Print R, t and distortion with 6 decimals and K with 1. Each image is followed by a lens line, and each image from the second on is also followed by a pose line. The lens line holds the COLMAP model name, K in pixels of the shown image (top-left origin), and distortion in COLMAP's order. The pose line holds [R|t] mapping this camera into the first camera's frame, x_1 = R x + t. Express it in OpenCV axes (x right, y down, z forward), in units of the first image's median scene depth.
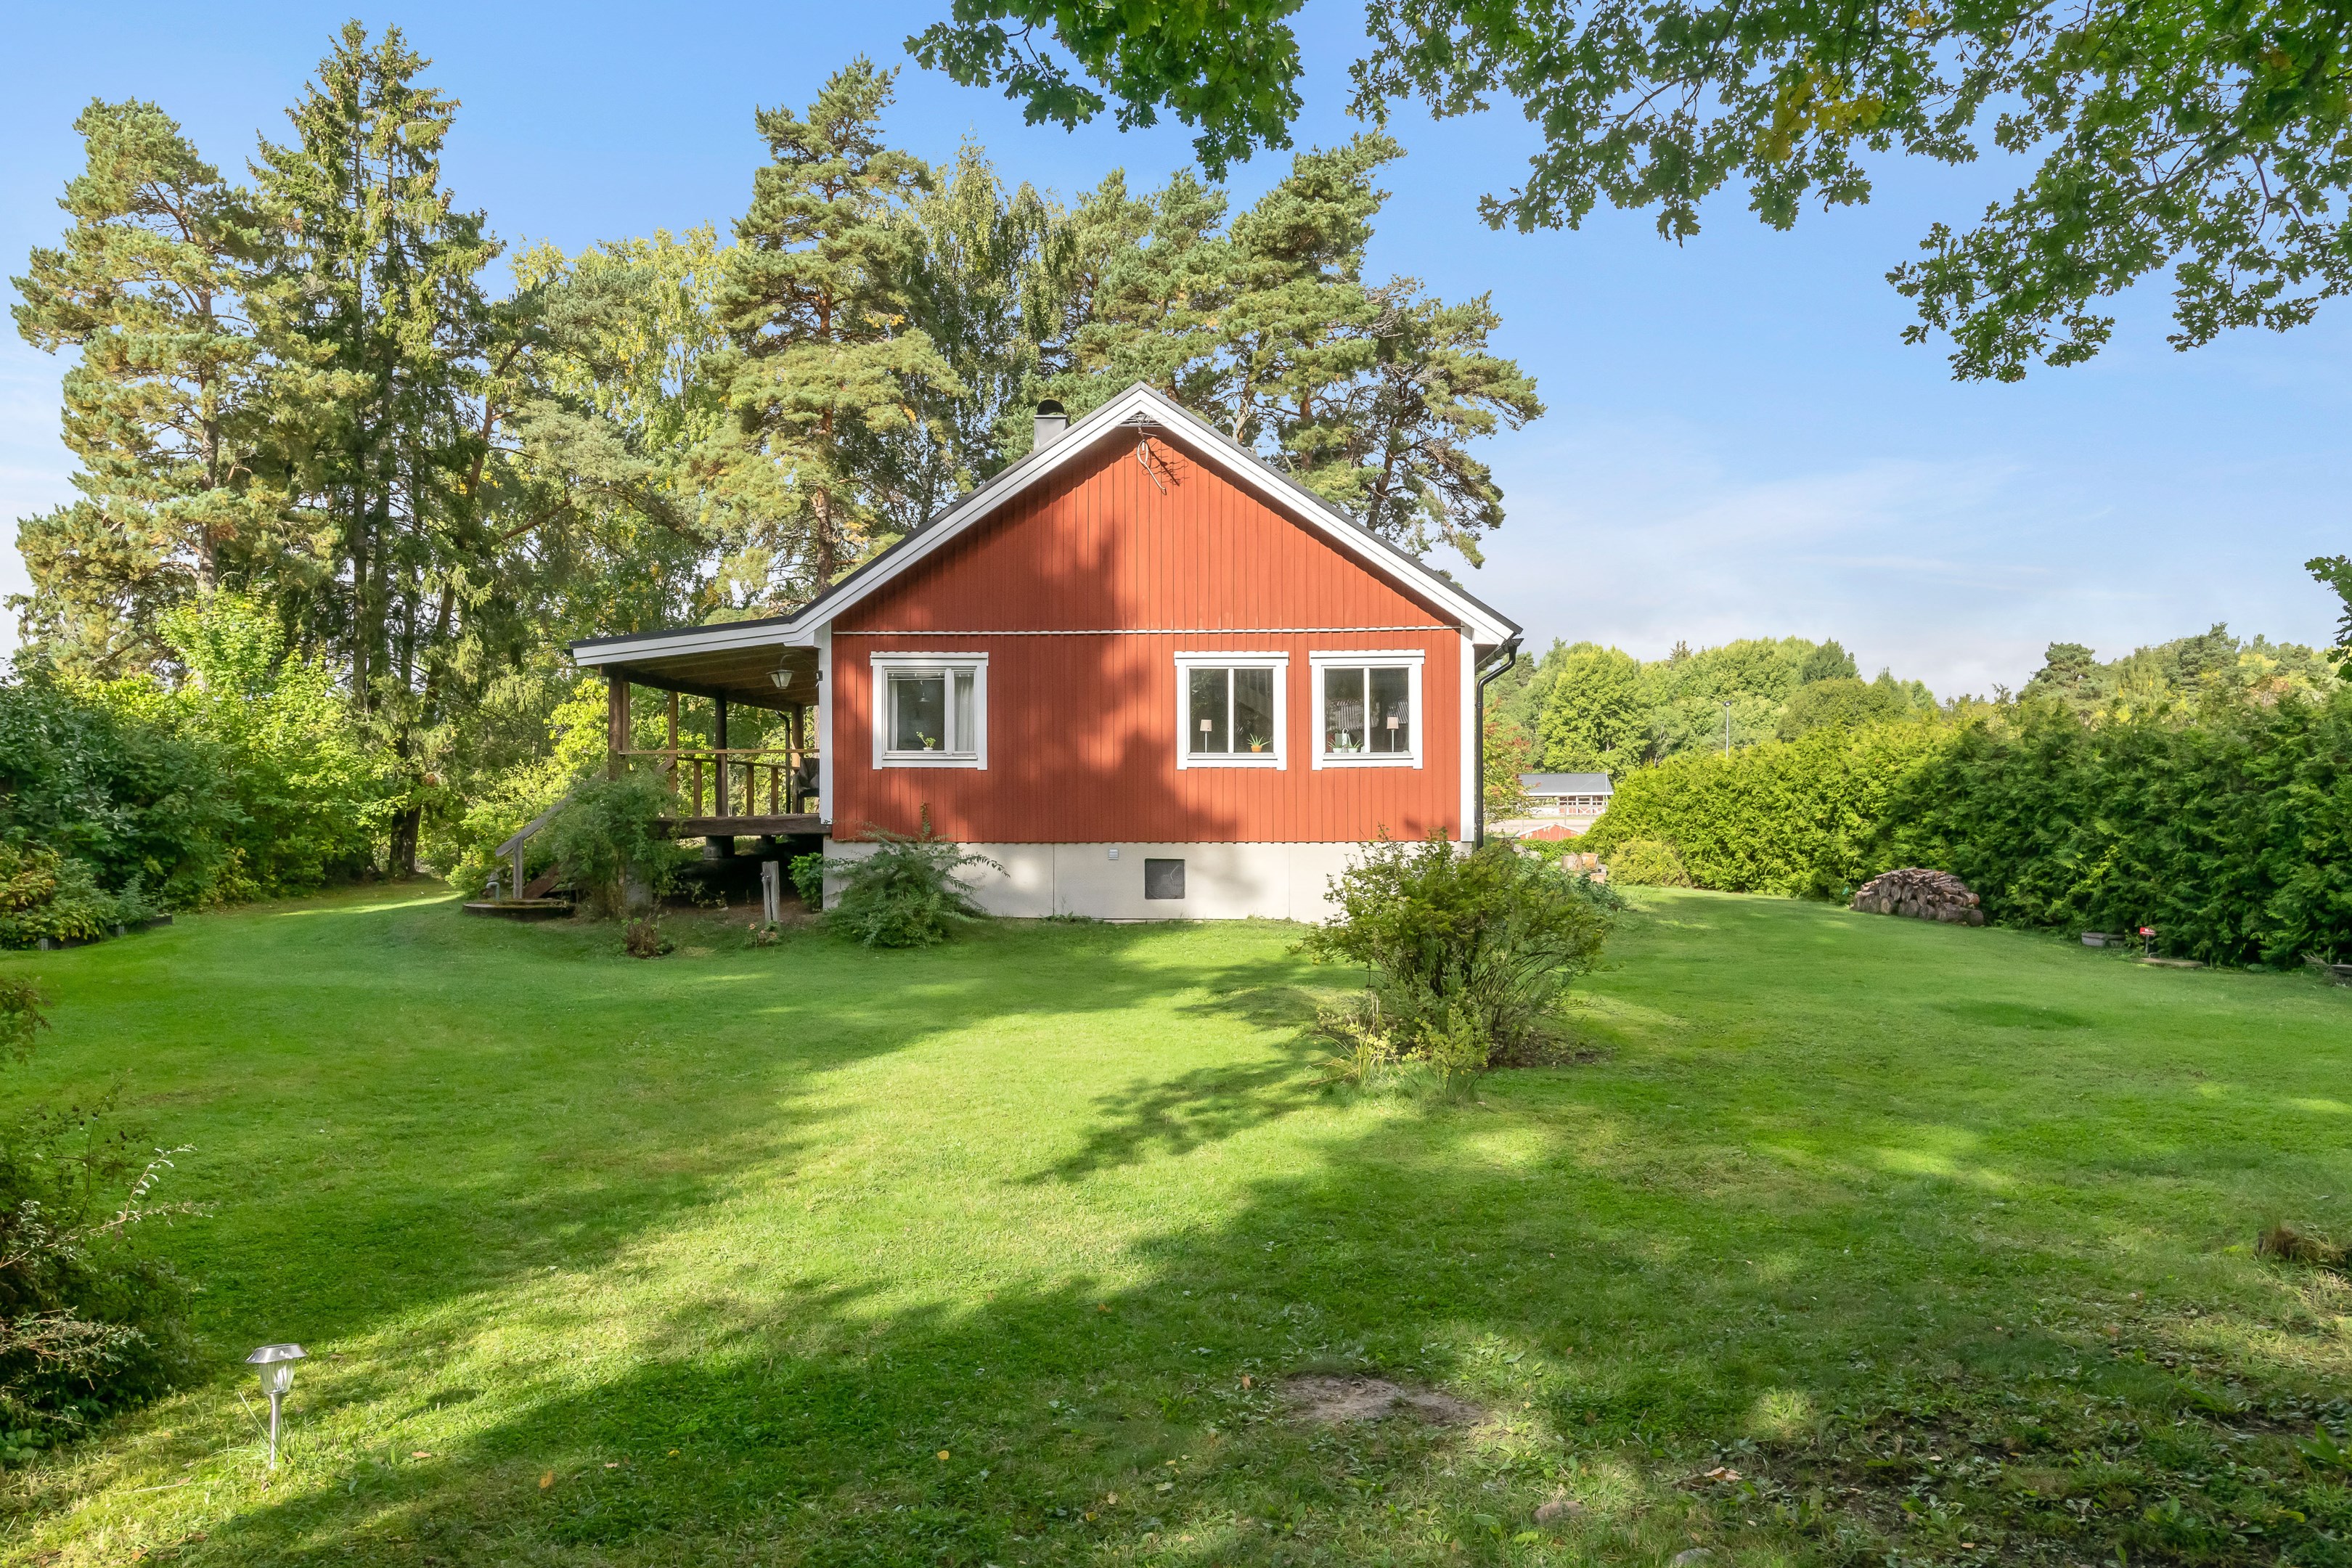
lens RADIAL K [[1576.0, 0, 1188.7], [0, 1576.0, 794.0], [0, 0, 1]] dist [-0.024507, 0.002776]
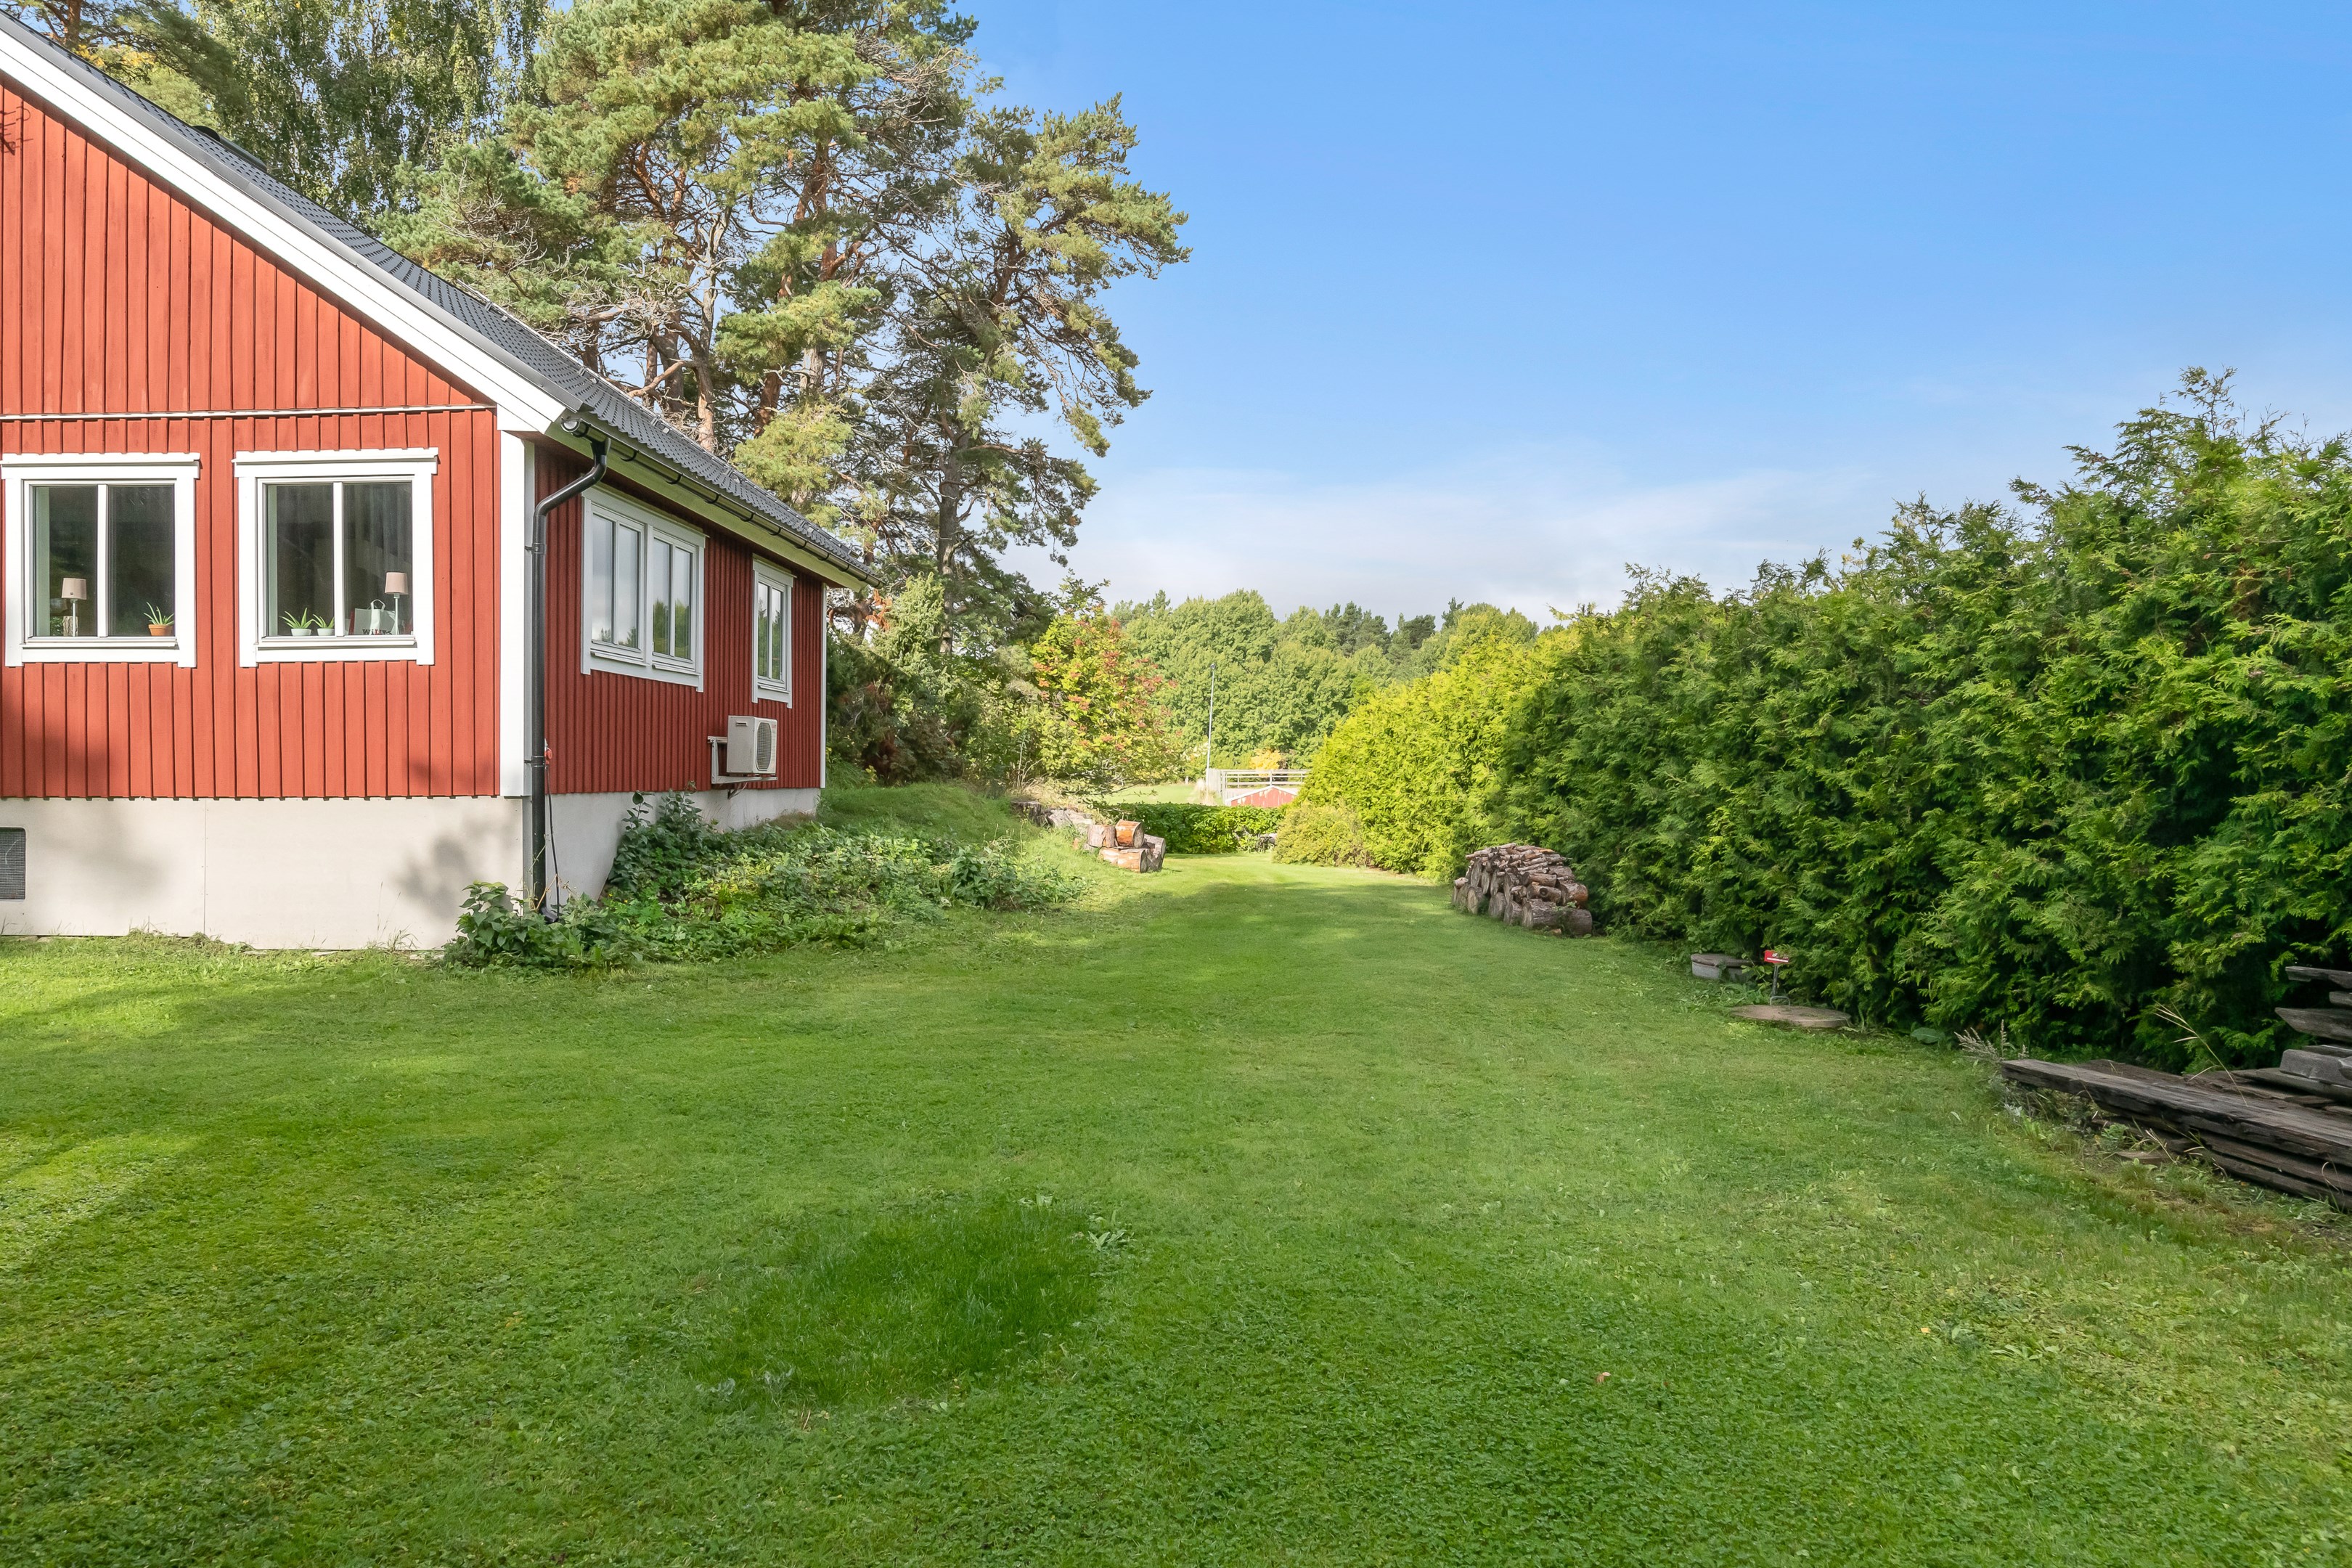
lens RADIAL K [[1576.0, 0, 1161.5], [0, 1576.0, 778.6], [0, 0, 1]] dist [-0.024507, 0.002776]
pose [[0.999804, 0.001371, 0.019734, 0.388663], [-0.001545, 0.999960, 0.008809, 0.018593], [-0.019721, -0.008838, 0.999766, 0.443356]]
